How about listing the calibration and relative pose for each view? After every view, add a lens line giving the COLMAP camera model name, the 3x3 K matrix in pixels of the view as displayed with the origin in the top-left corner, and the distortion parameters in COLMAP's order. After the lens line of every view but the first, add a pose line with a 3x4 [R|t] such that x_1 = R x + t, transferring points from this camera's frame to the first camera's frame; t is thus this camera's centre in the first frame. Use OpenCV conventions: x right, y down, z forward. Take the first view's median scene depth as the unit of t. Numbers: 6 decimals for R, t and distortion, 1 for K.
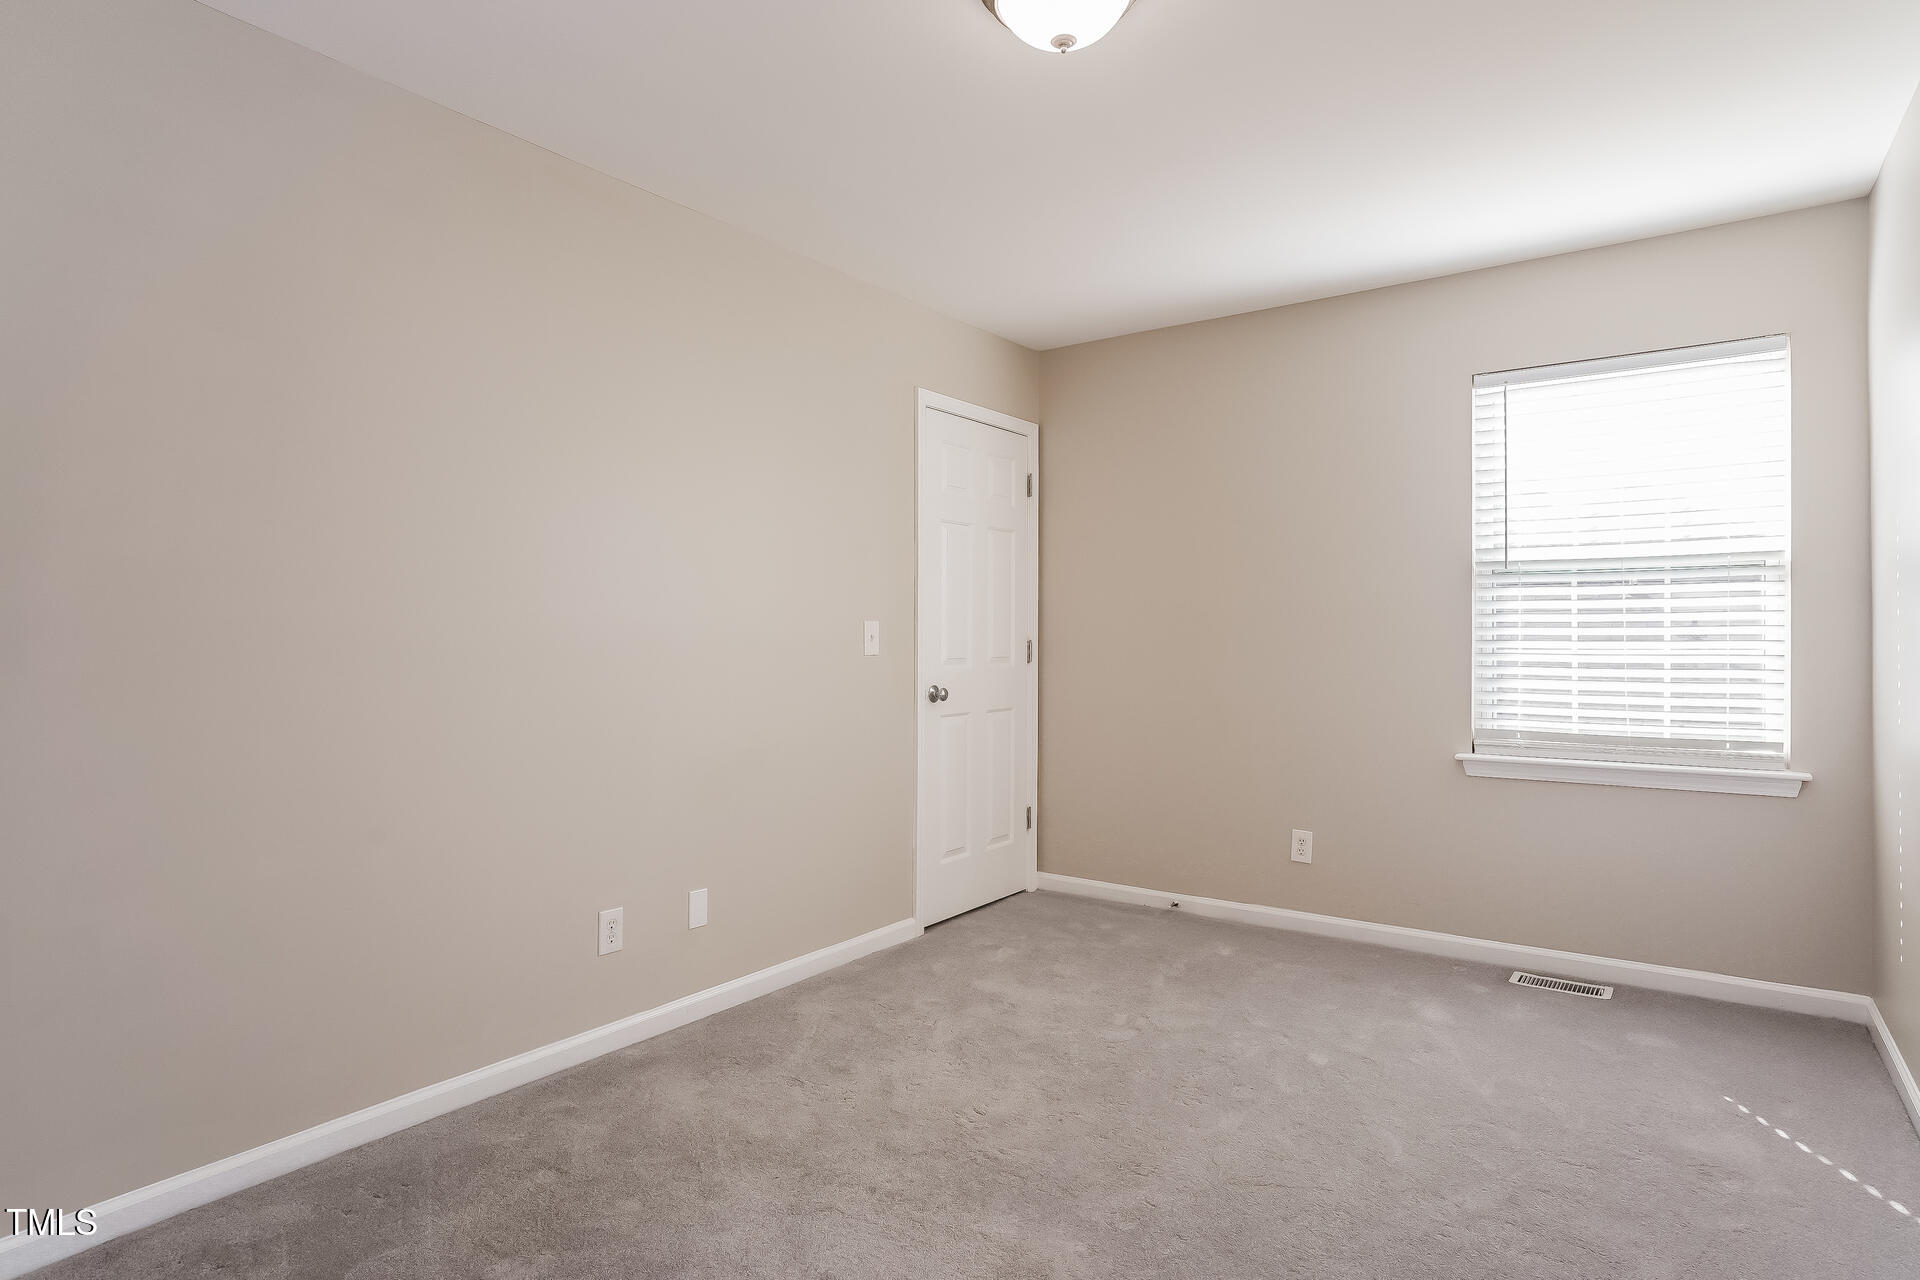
lens RADIAL K [[1027.9, 0, 956.1], [0, 1027.9, 635.7], [0, 0, 1]] dist [0.000669, -0.001103]
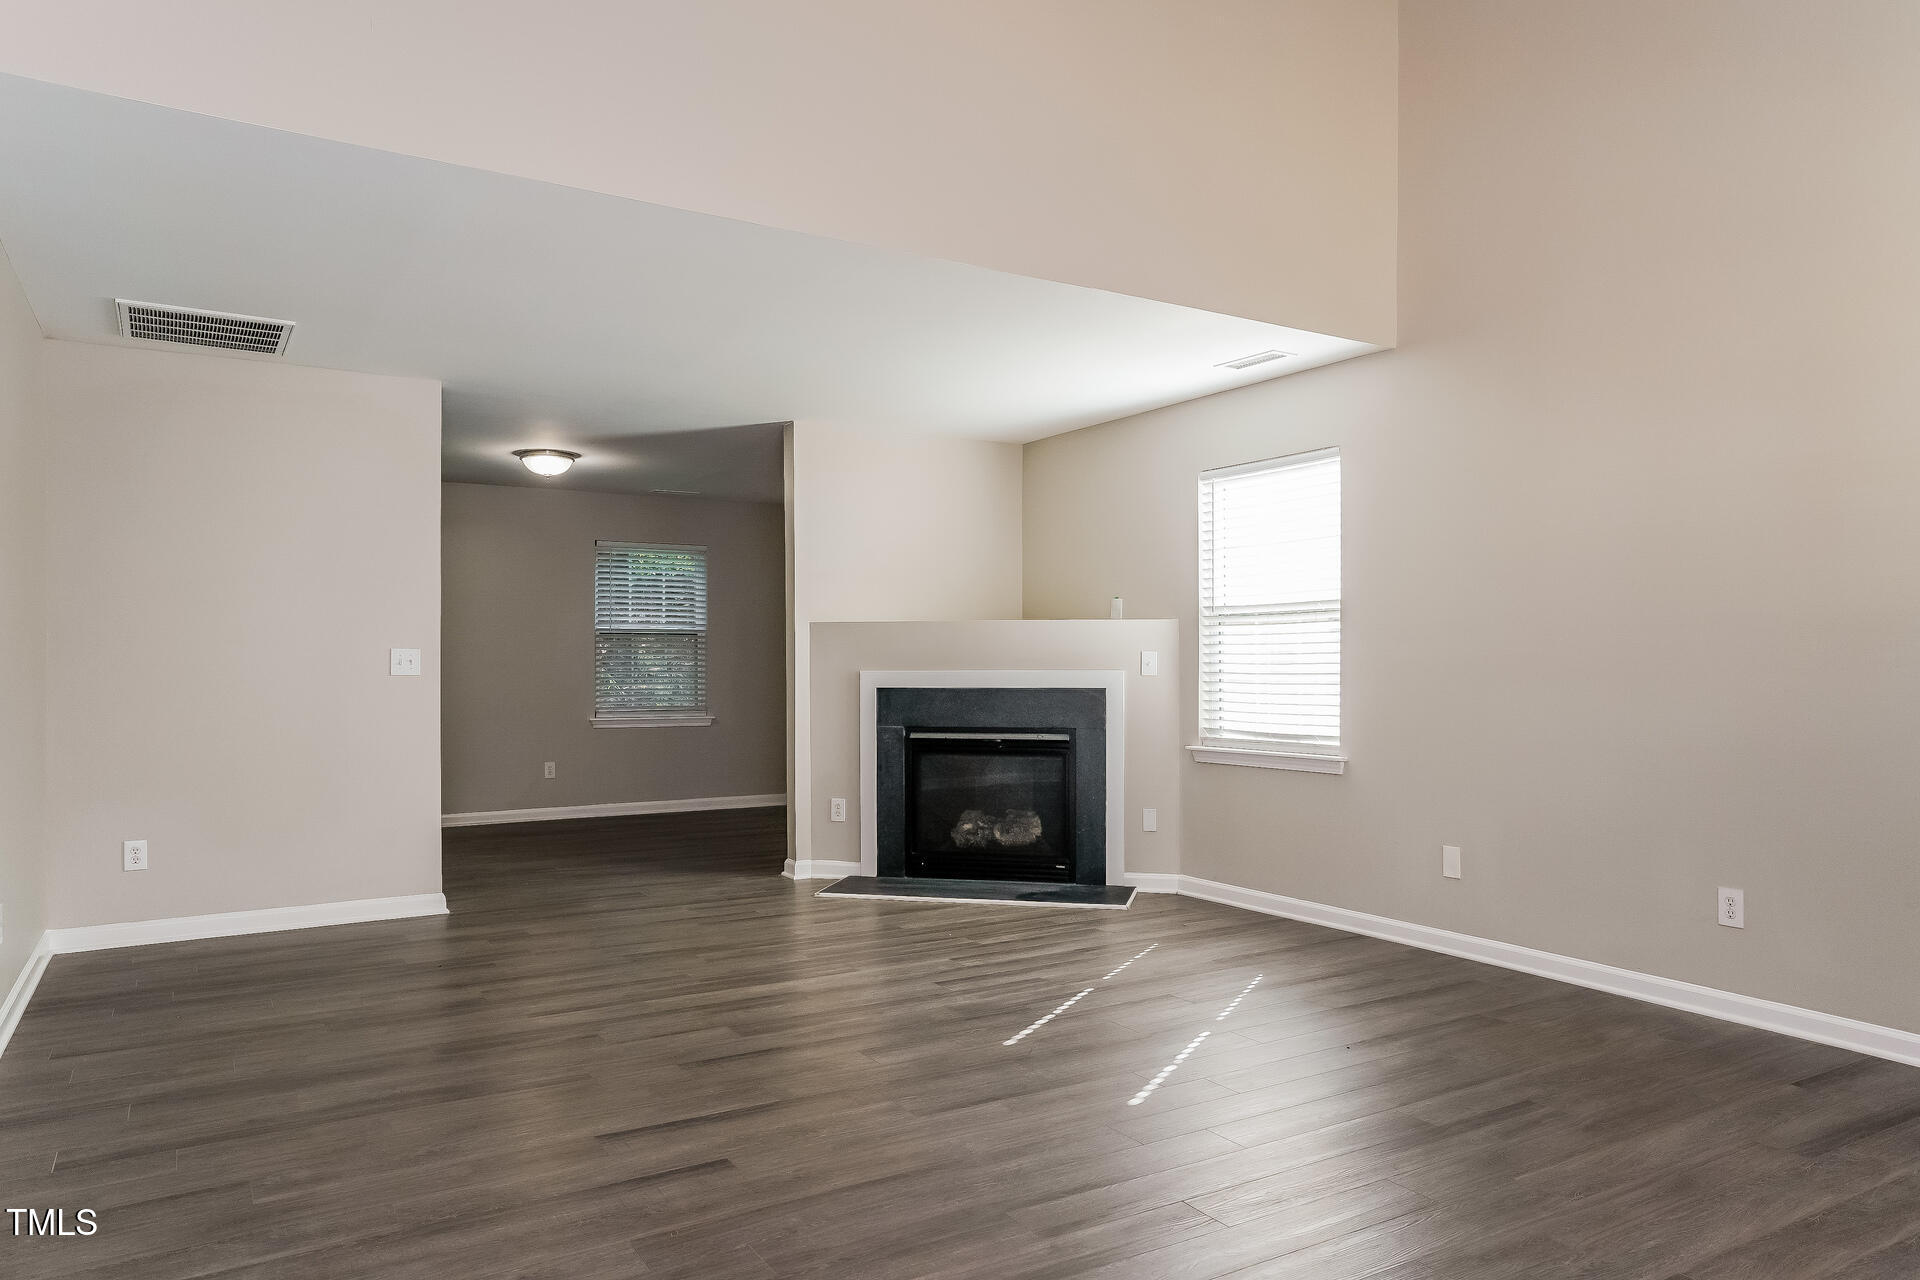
lens RADIAL K [[1274.3, 0, 970.1], [0, 1274.3, 656.8], [0, 0, 1]] dist [-0.012459, 0.000170]
pose [[0.915530, -0.014963, -0.401971, 0.925681], [0.016130, 0.999870, -0.000482, -0.009913], [0.401925, -0.006042, 0.915652, -0.706215]]
